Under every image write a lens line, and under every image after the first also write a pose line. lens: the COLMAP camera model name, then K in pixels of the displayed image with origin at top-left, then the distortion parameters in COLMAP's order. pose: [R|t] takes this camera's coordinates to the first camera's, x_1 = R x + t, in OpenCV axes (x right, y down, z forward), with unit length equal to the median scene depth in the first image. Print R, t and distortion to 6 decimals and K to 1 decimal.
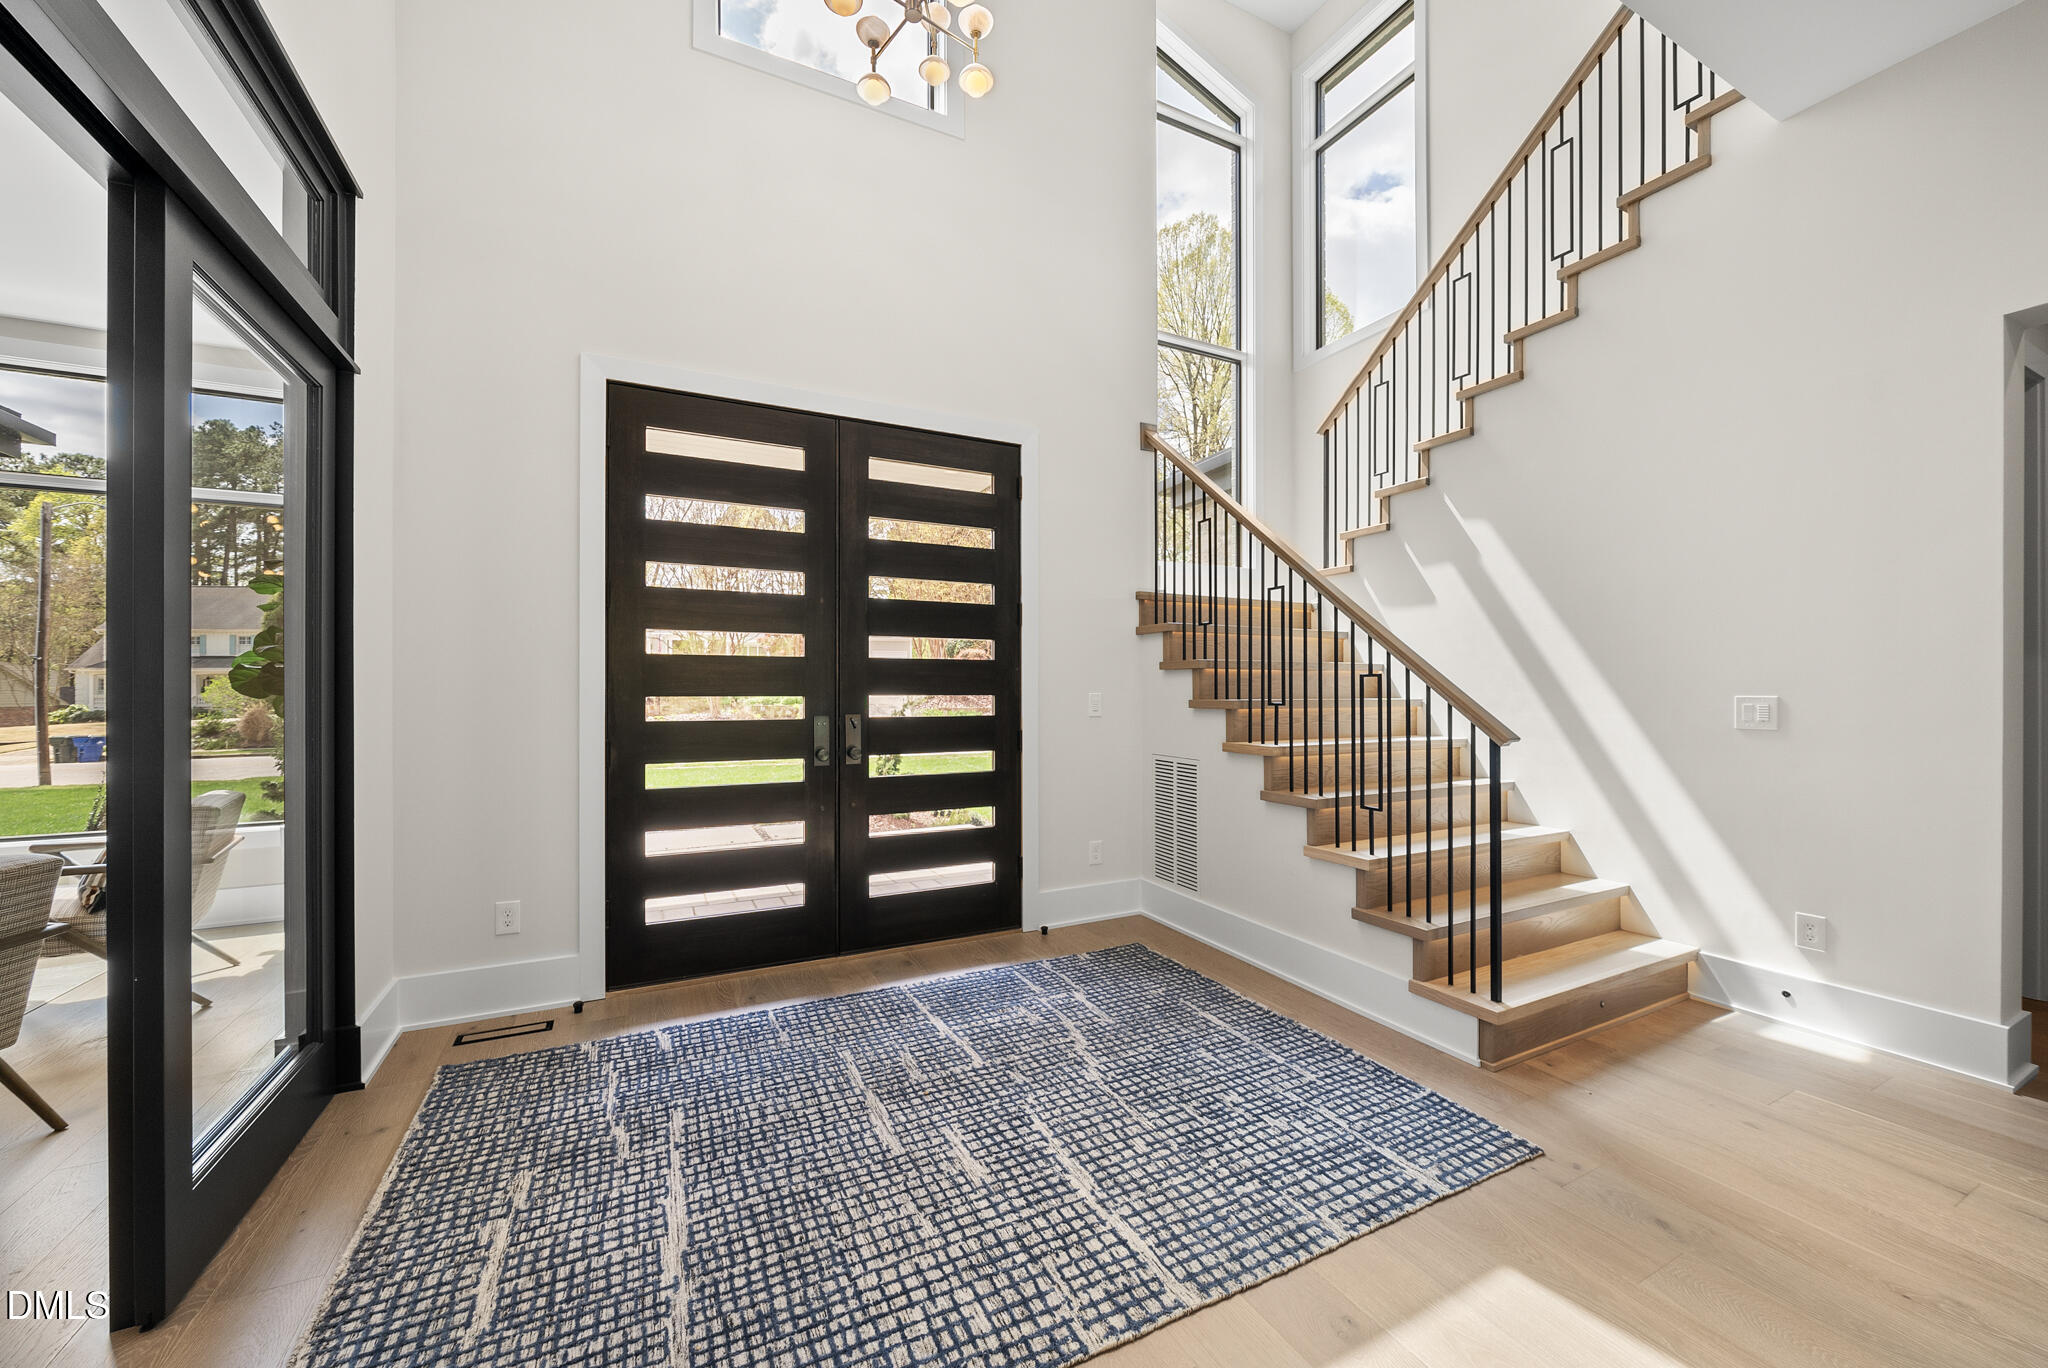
lens RADIAL K [[770.3, 0, 1024.0], [0, 770.3, 684.0], [0, 0, 1]] dist [-0.001339, -0.000112]
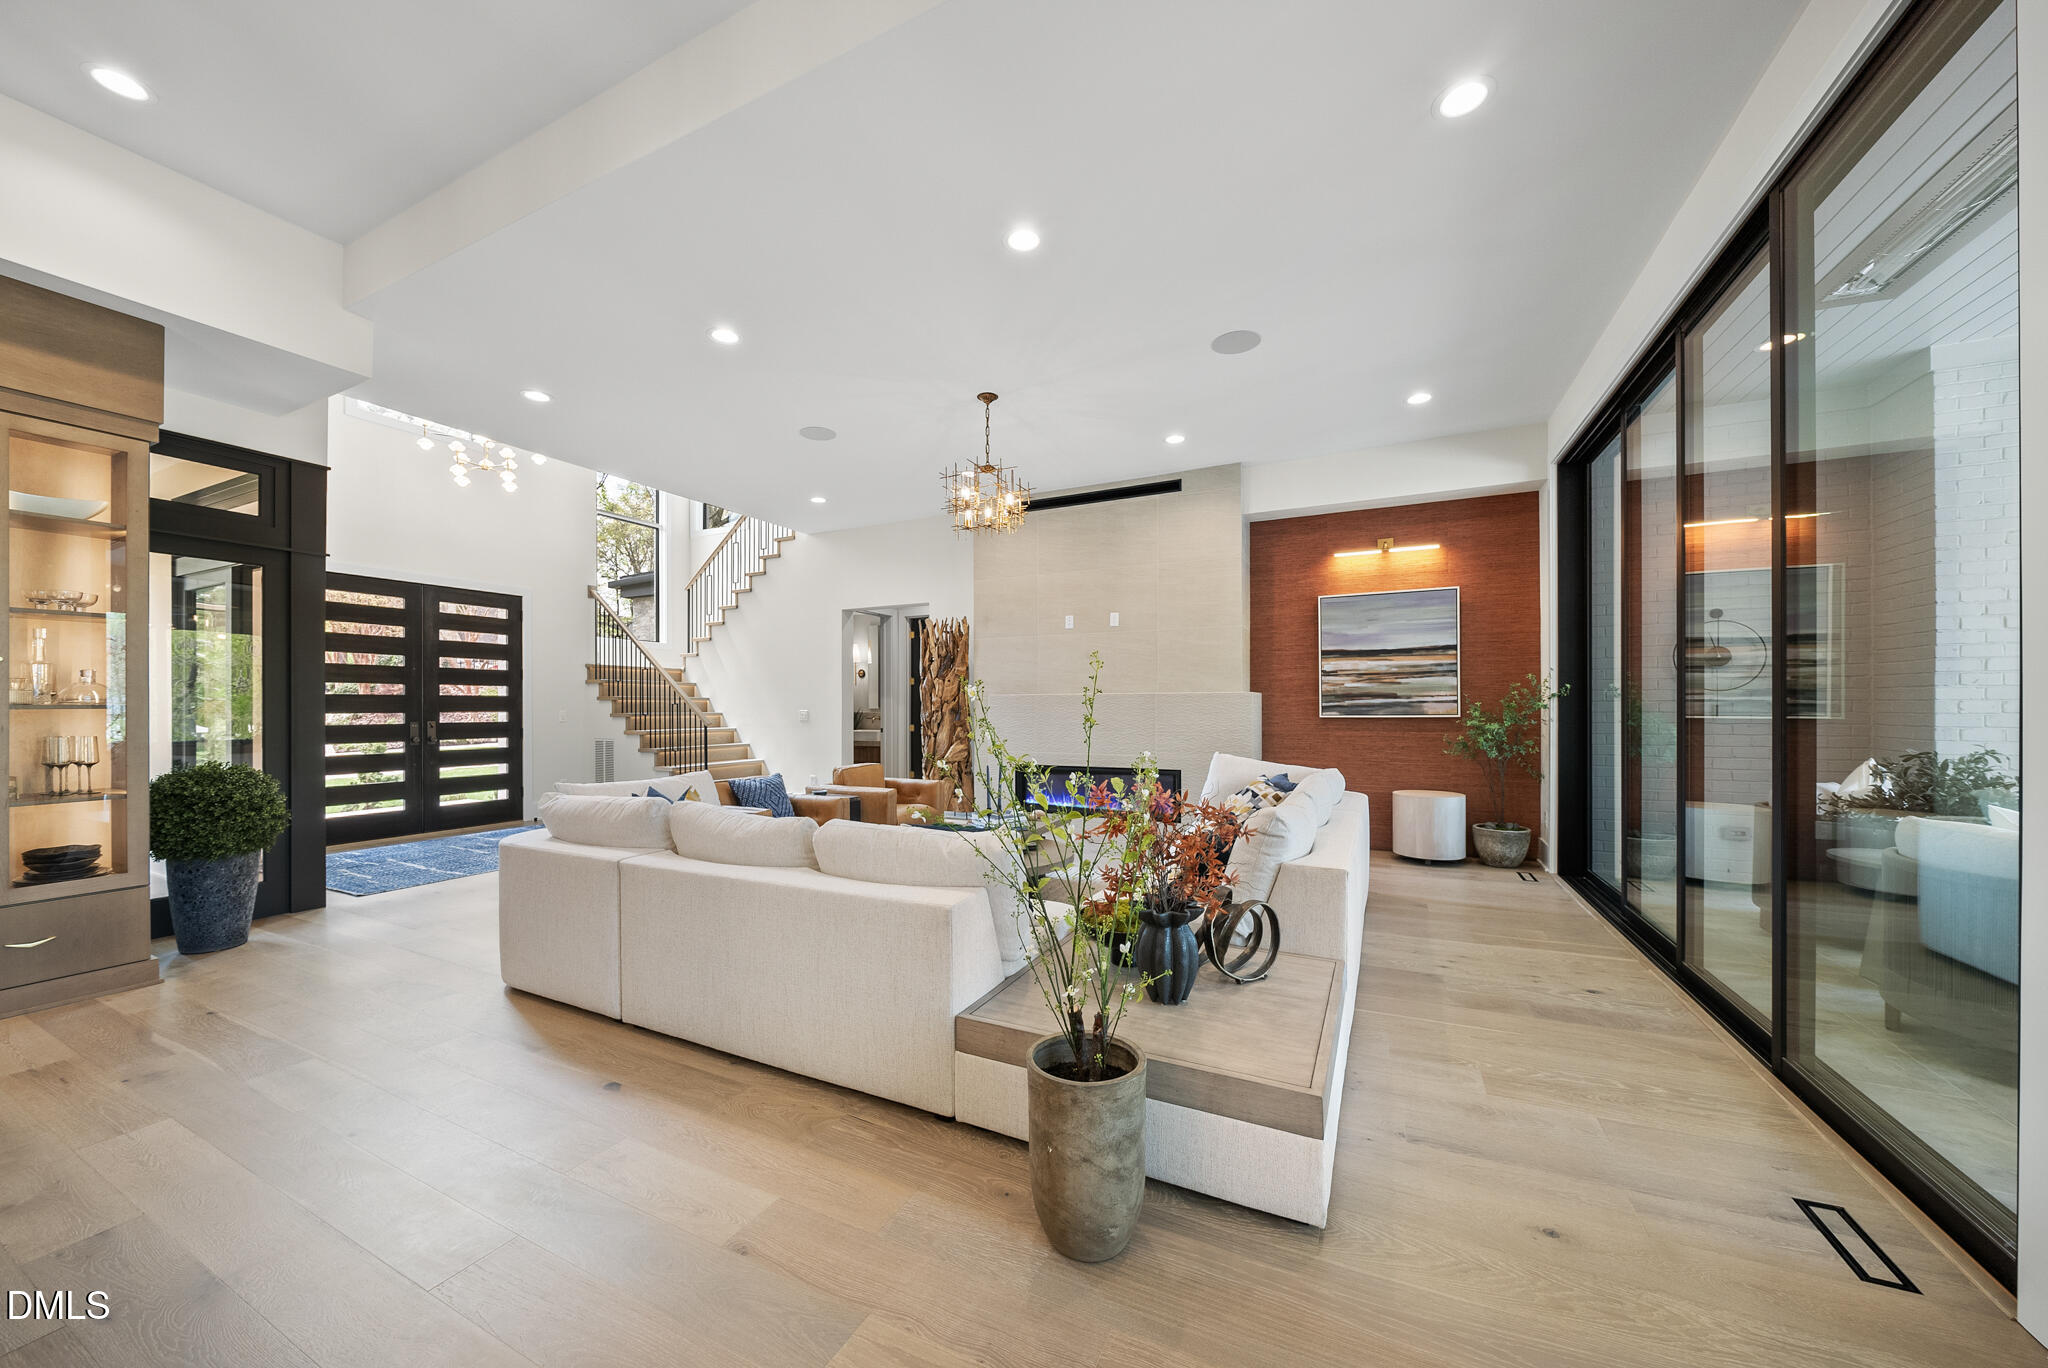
lens RADIAL K [[722.5, 0, 1012.0], [0, 722.5, 704.1], [0, 0, 1]] dist [-0.002184, -0.000135]
pose [[0.804072, -0.001515, 0.594530, -0.105918], [-0.001117, 0.999991, 0.004058, -0.017481], [-0.594531, -0.003927, 0.804063, -1.468677]]
